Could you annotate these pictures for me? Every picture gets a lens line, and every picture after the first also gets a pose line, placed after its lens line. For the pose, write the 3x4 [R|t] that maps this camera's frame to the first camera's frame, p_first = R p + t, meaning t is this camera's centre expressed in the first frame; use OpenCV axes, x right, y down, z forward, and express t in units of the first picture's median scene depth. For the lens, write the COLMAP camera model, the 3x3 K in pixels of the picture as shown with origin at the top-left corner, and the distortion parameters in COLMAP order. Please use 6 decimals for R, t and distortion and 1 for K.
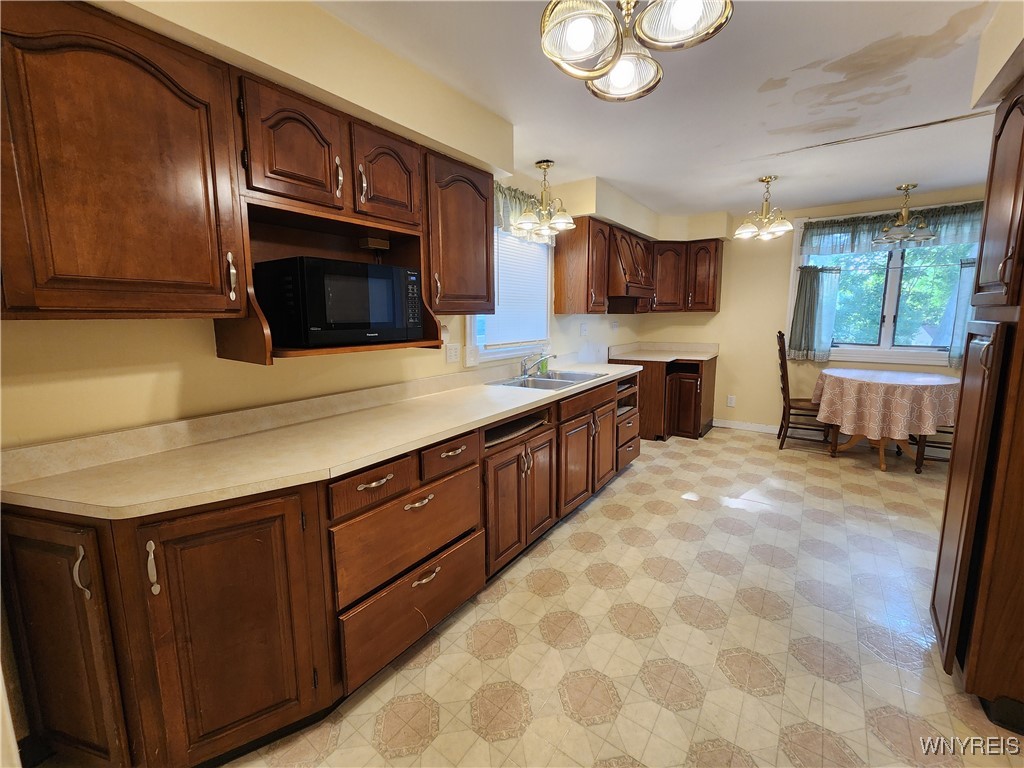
lens RADIAL K [[417.8, 0, 510.0], [0, 417.8, 369.7], [0, 0, 1]] dist [-0.001807, -0.000906]
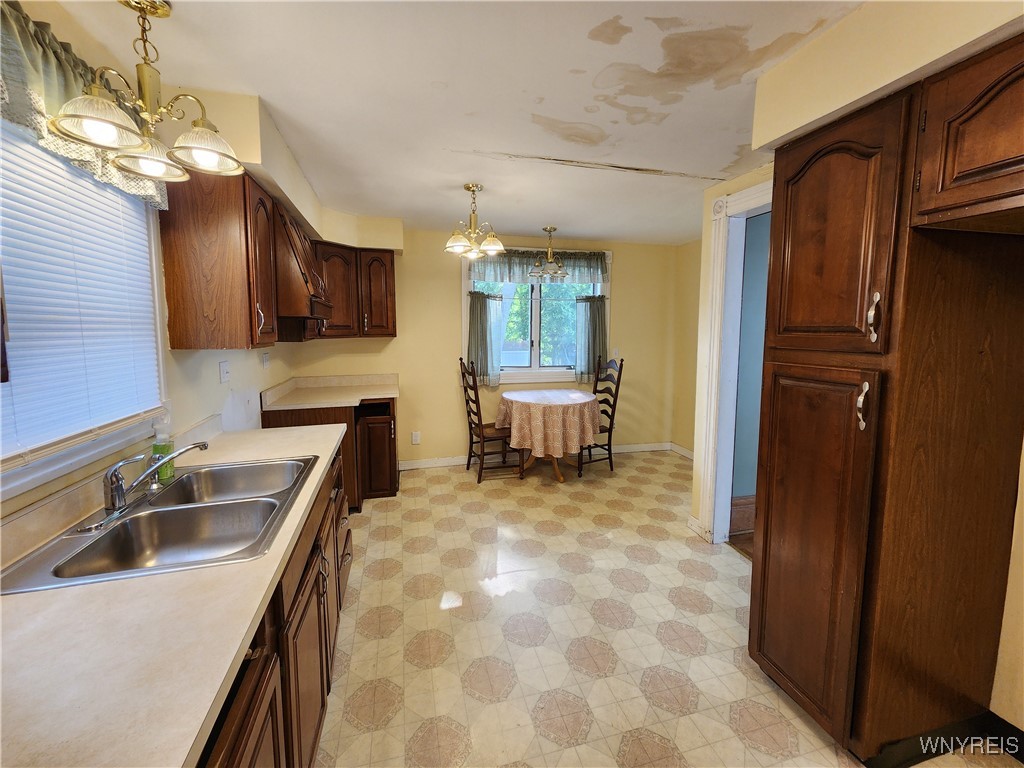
lens RADIAL K [[417.8, 0, 510.0], [0, 417.8, 369.7], [0, 0, 1]] dist [-0.001807, -0.000906]
pose [[0.622886, -0.067082, 0.779431, -0.030006], [0.096741, 0.995275, 0.008348, -0.076491], [-0.776308, 0.070203, 0.626432, 0.393948]]
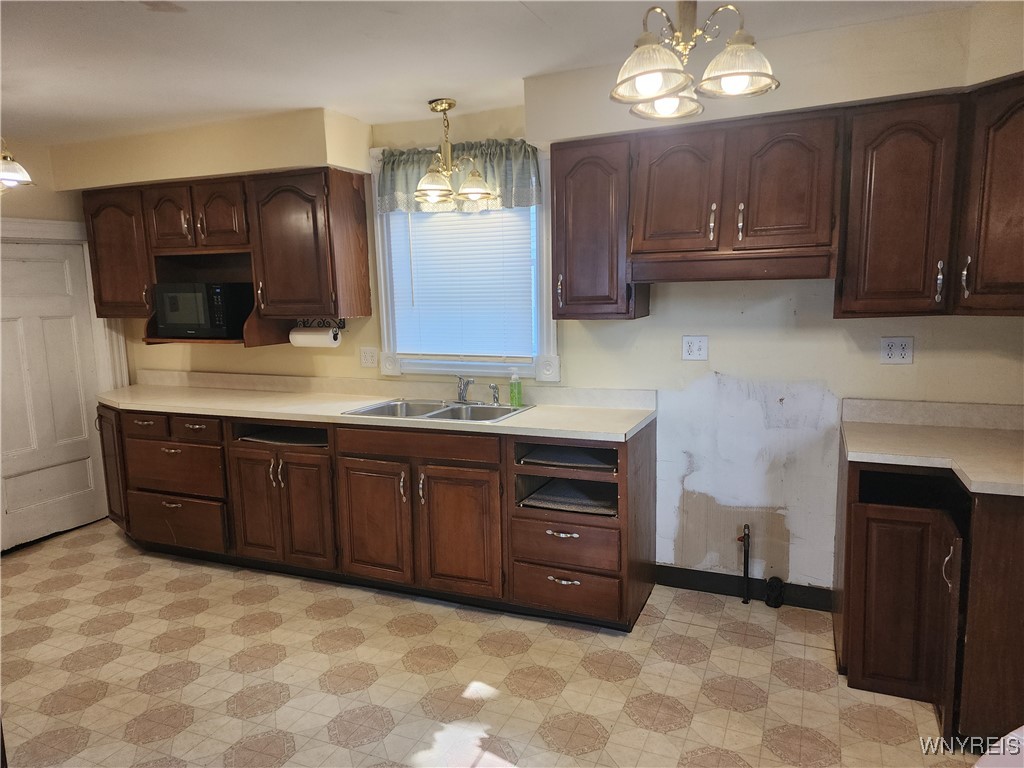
lens RADIAL K [[678.4, 0, 513.6], [0, 678.4, 388.2], [0, 0, 1]] dist [0.042414, -0.000225]
pose [[0.218164, 0.142145, -0.965505, 1.047194], [-0.111453, 0.986492, 0.120051, -0.141165], [0.969527, 0.081418, 0.231060, 0.723900]]
